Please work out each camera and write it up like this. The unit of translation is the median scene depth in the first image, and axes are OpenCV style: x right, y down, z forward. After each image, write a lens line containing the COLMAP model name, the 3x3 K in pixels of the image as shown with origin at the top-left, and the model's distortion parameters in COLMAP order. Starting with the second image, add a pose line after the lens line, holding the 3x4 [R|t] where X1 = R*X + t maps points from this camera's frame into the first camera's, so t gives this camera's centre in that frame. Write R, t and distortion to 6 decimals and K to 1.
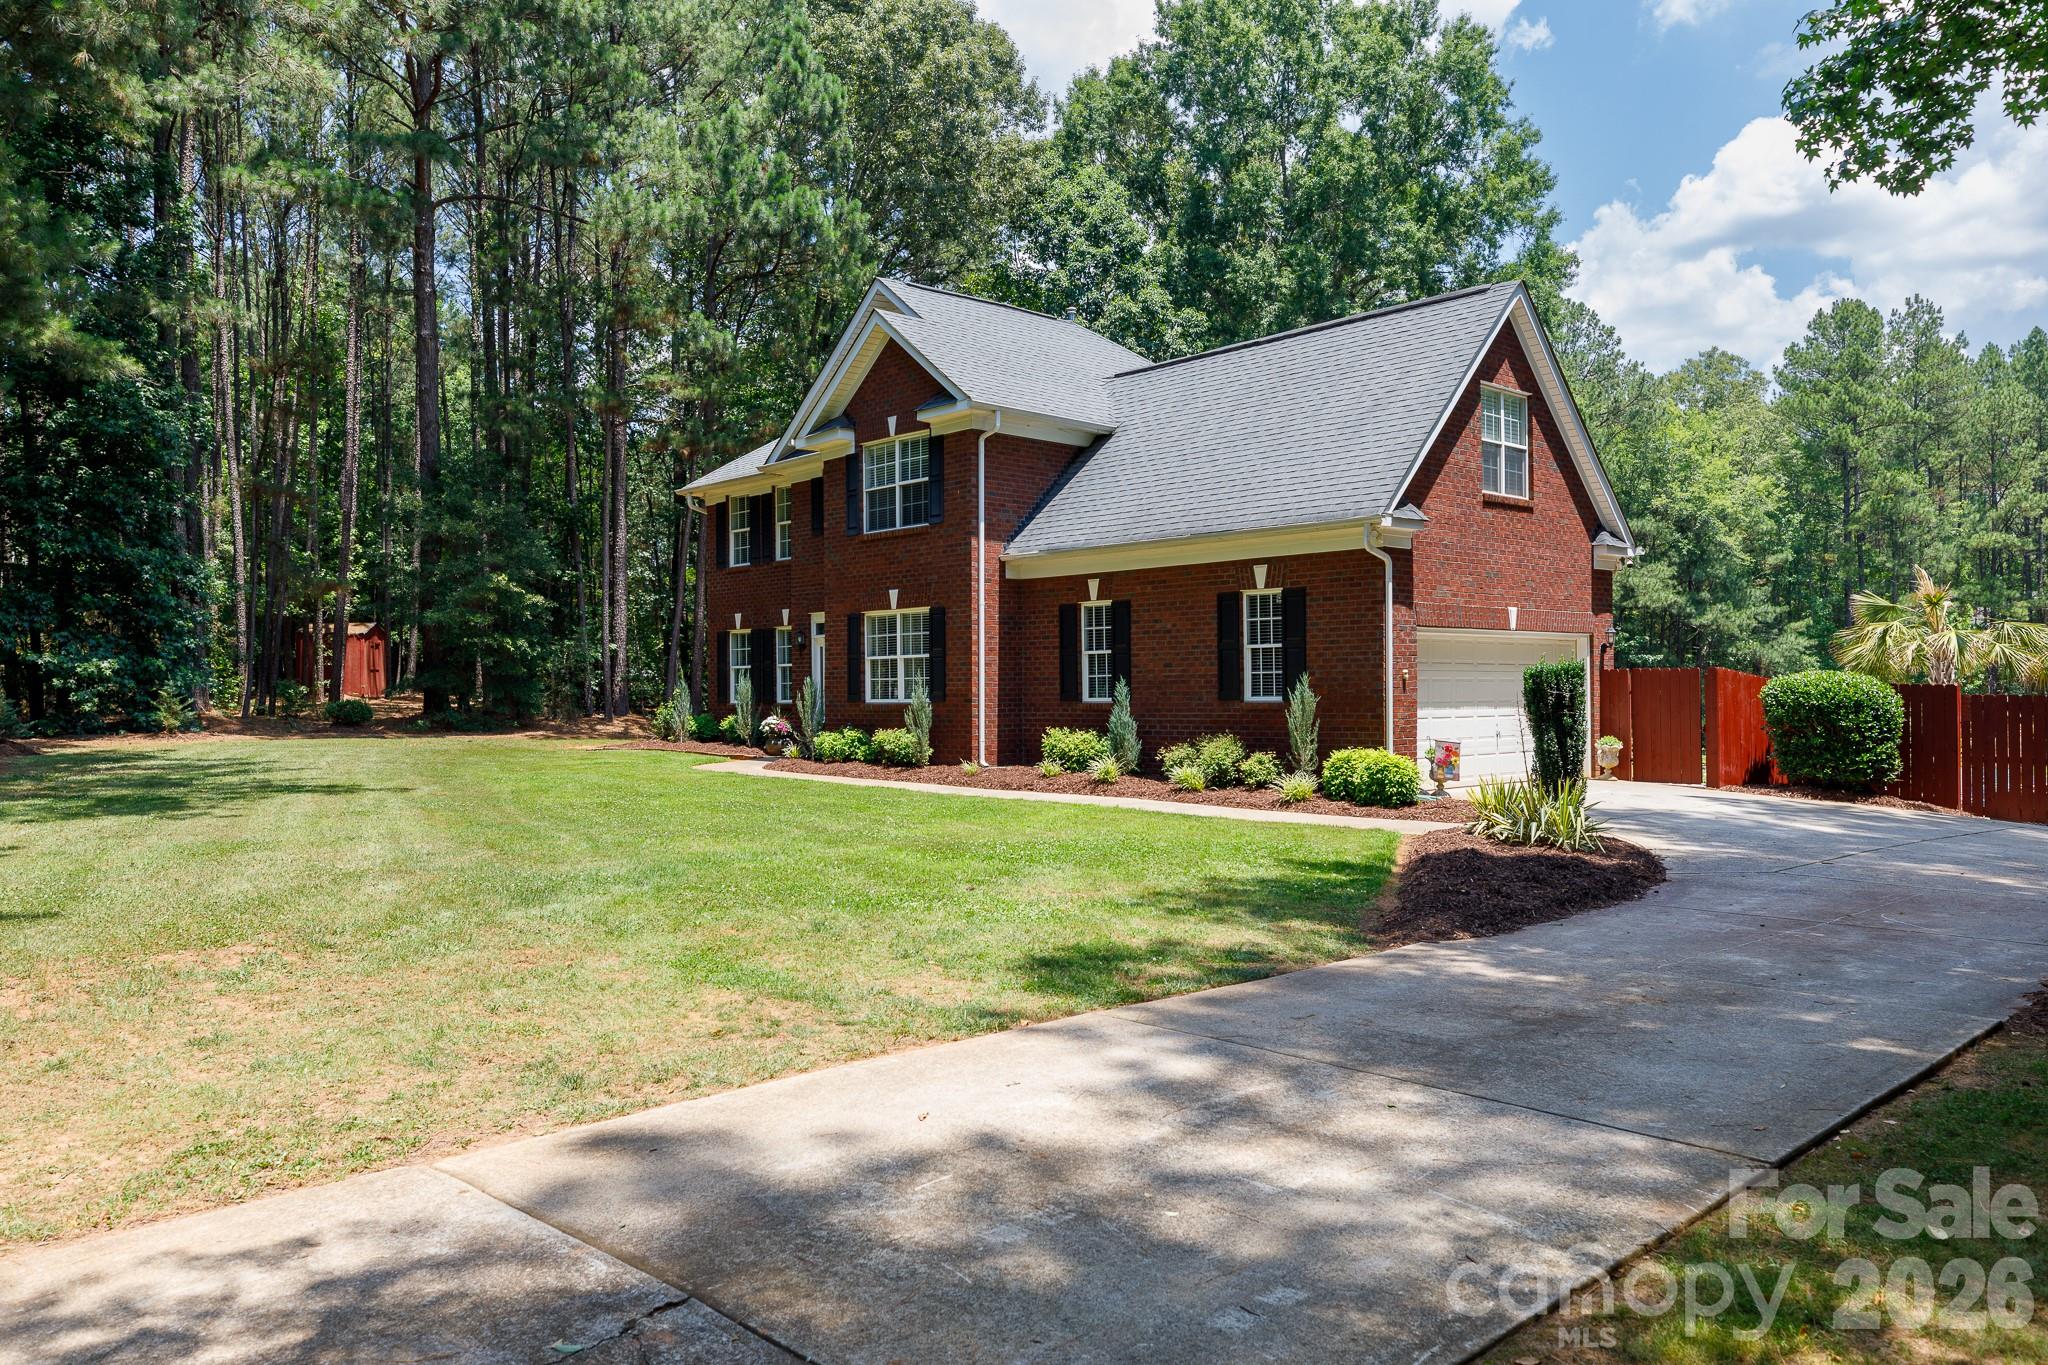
lens RADIAL K [[1455.8, 0, 1023.9], [0, 1455.8, 664.6], [0, 0, 1]] dist [0.008138, -0.000836]
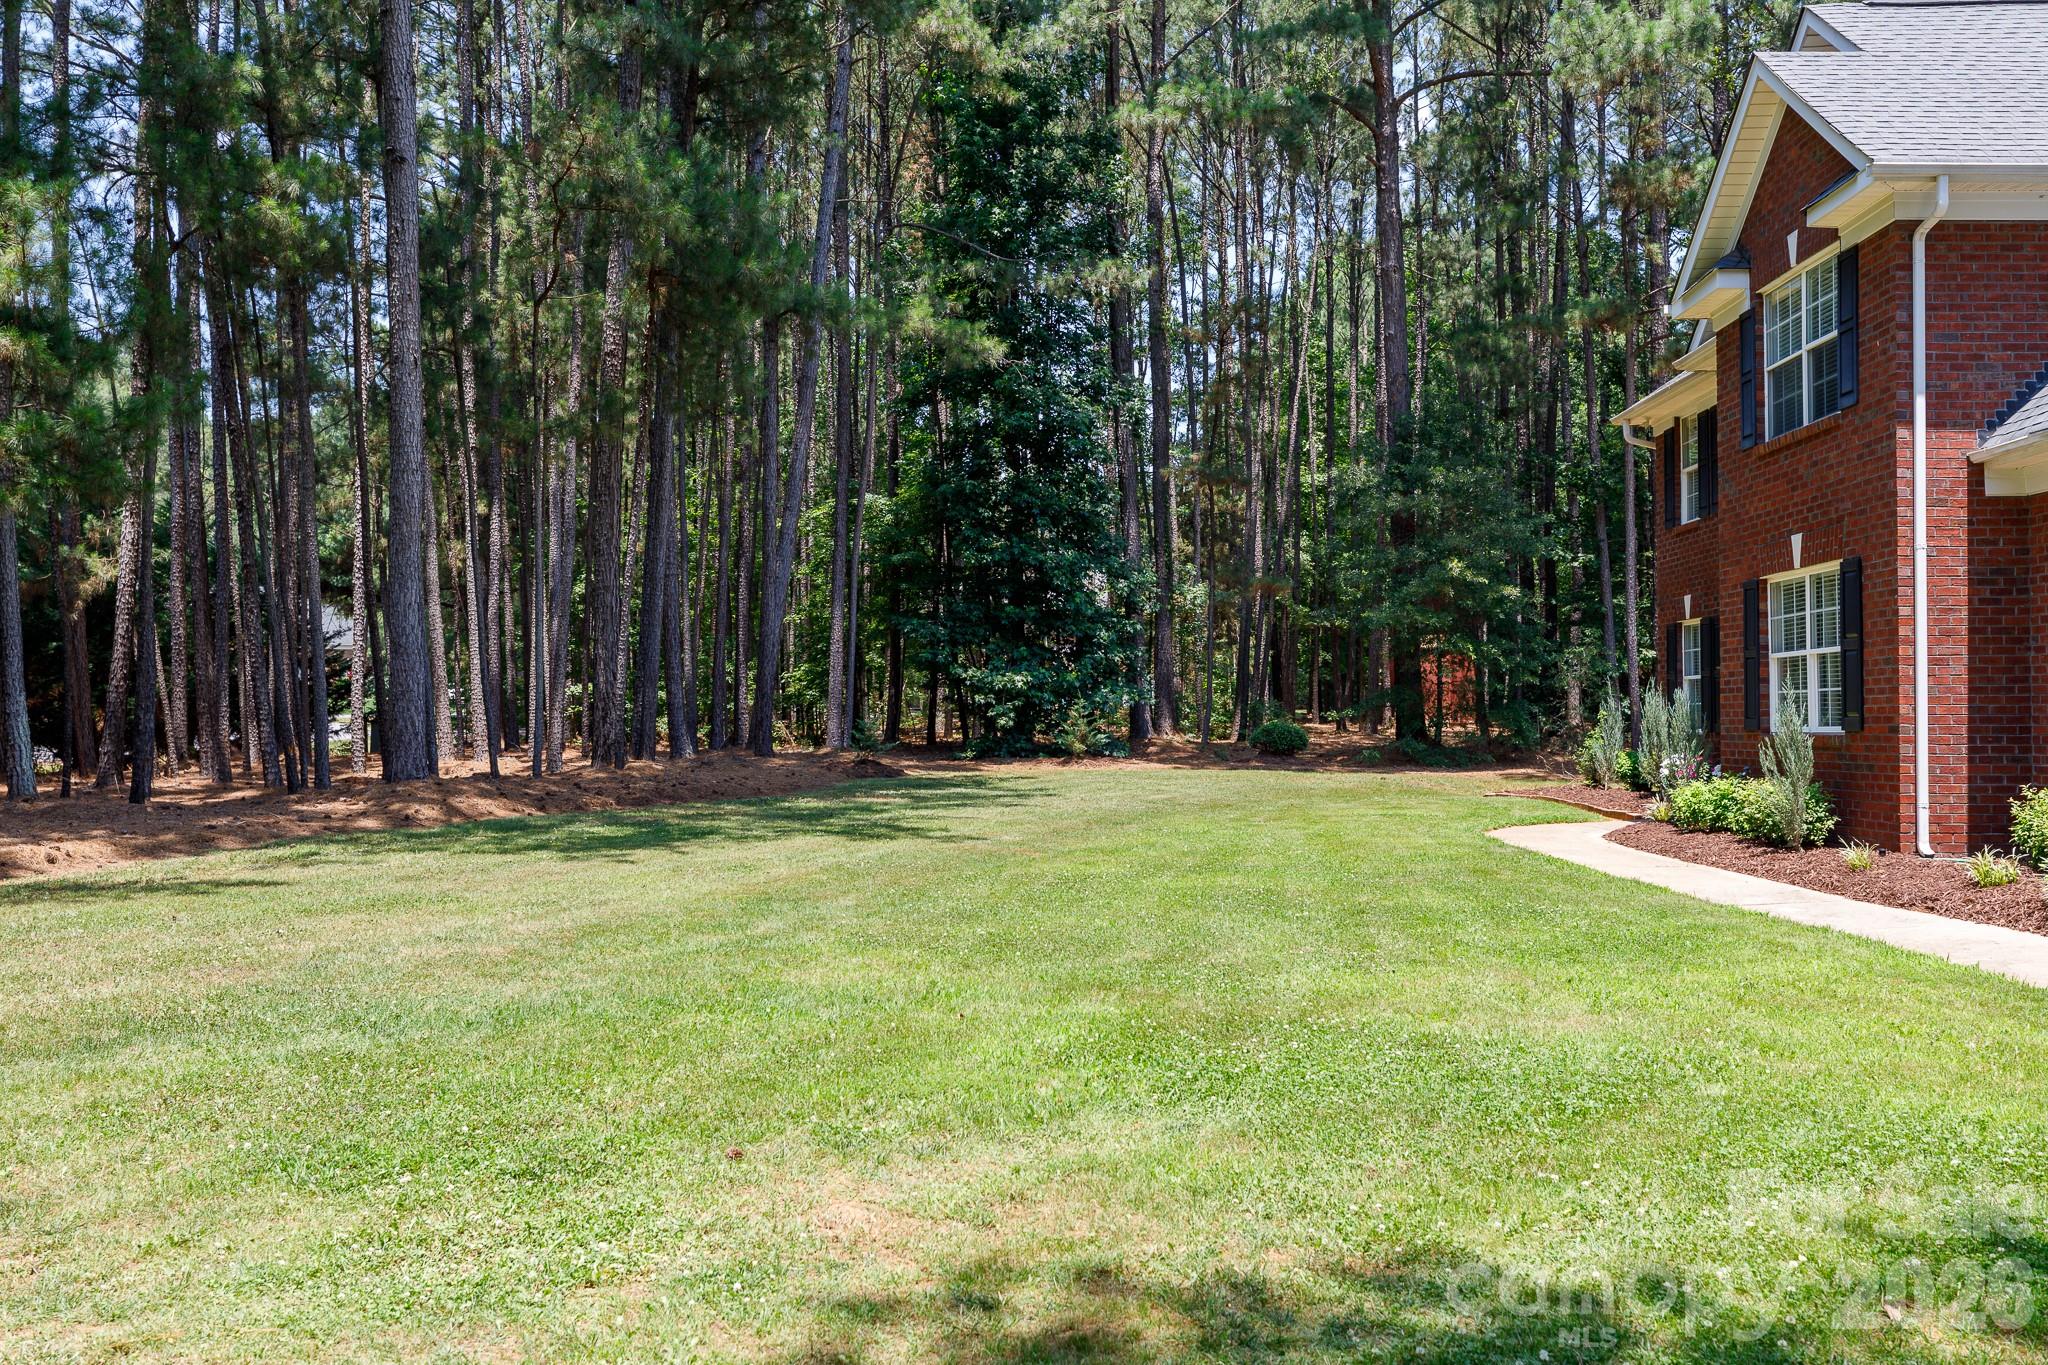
lens RADIAL K [[1720.0, 0, 1024.0], [0, 1720.0, 682.5], [0, 0, 1]] dist [-0.010525, -0.005127]
pose [[0.718843, -0.008709, -0.695118, 0.129081], [0.006640, 0.999962, -0.005661, 0.006759], [0.695140, -0.000546, 0.718874, 0.247137]]
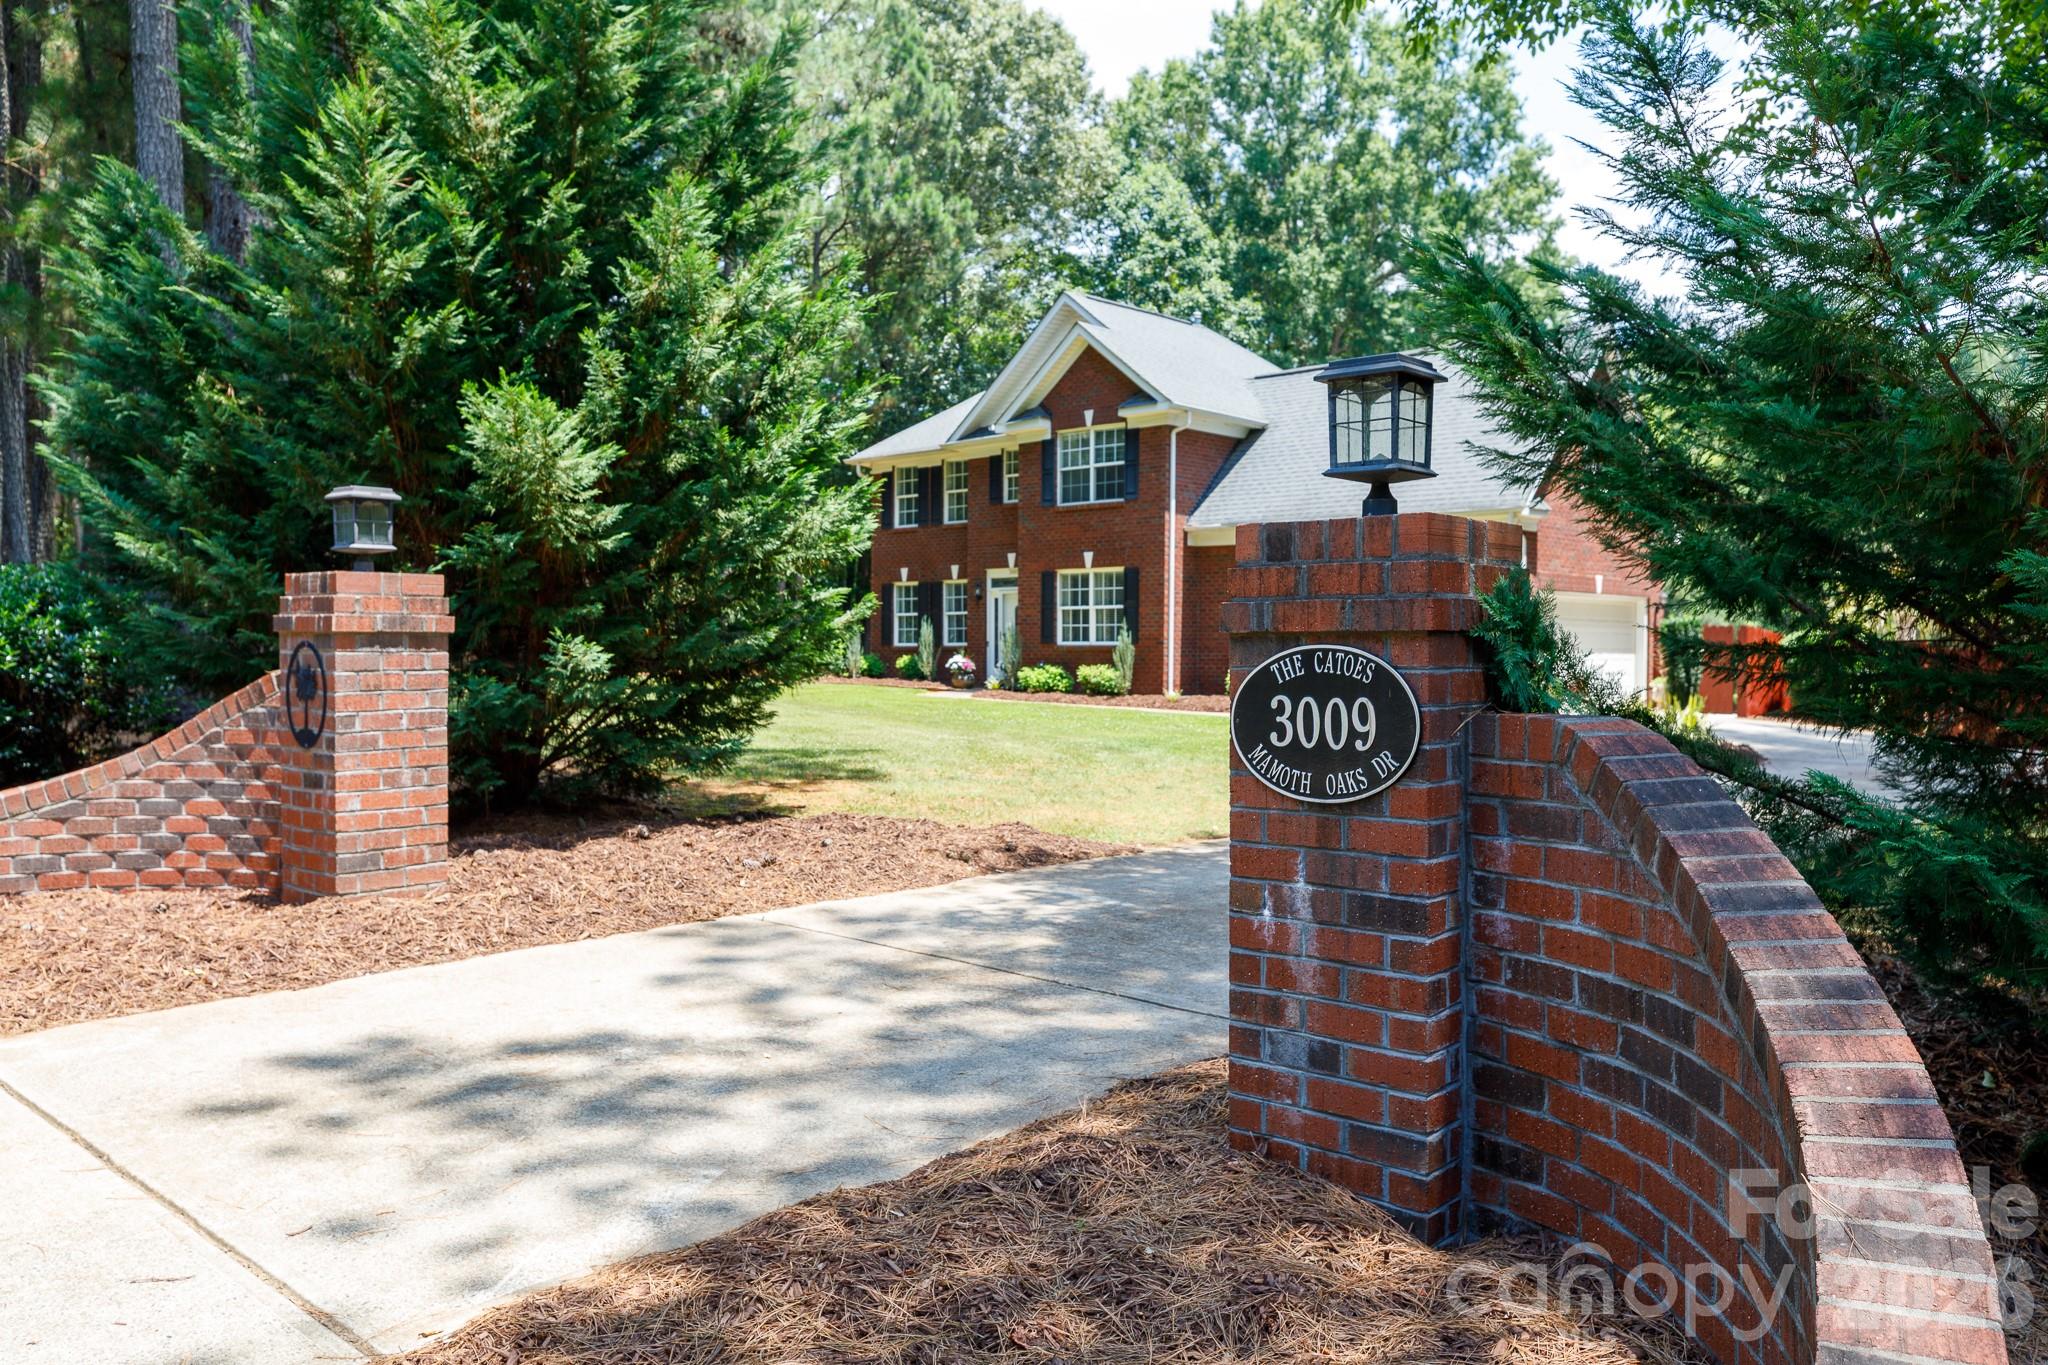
lens RADIAL K [[1489.1, 0, 1029.2], [0, 1489.1, 671.1], [0, 0, 1]] dist [-0.005611, 0.000773]
pose [[0.998321, 0.012678, 0.056517, -0.168595], [-0.014607, 0.999320, 0.033846, 0.005351], [-0.056049, -0.034614, 0.997828, -0.202997]]
